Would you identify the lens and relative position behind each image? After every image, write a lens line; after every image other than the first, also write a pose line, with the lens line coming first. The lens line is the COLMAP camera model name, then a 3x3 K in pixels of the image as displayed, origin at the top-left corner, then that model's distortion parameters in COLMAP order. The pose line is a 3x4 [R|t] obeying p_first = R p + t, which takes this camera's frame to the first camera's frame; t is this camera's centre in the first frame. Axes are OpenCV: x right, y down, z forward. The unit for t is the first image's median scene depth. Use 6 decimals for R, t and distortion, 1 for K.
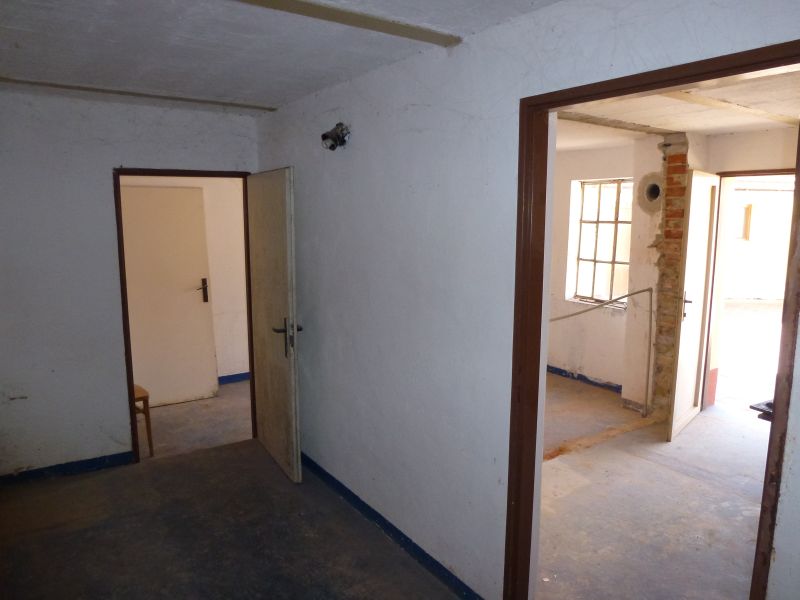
lens RADIAL K [[564.4, 0, 400.0], [0, 564.4, 300.0], [0, 0, 1]] dist [-0.040233, 0.002214]
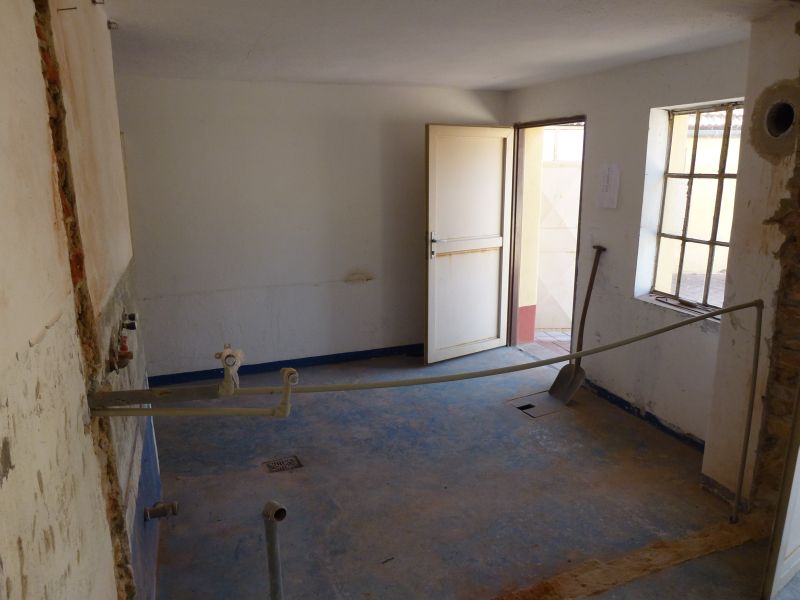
lens RADIAL K [[564.4, 0, 400.0], [0, 564.4, 300.0], [0, 0, 1]] dist [-0.040233, 0.002214]
pose [[0.973517, 0.043193, -0.224496, 0.219201], [-0.025416, 0.996351, 0.081482, -0.053359], [0.227196, -0.073618, 0.971062, 0.384555]]
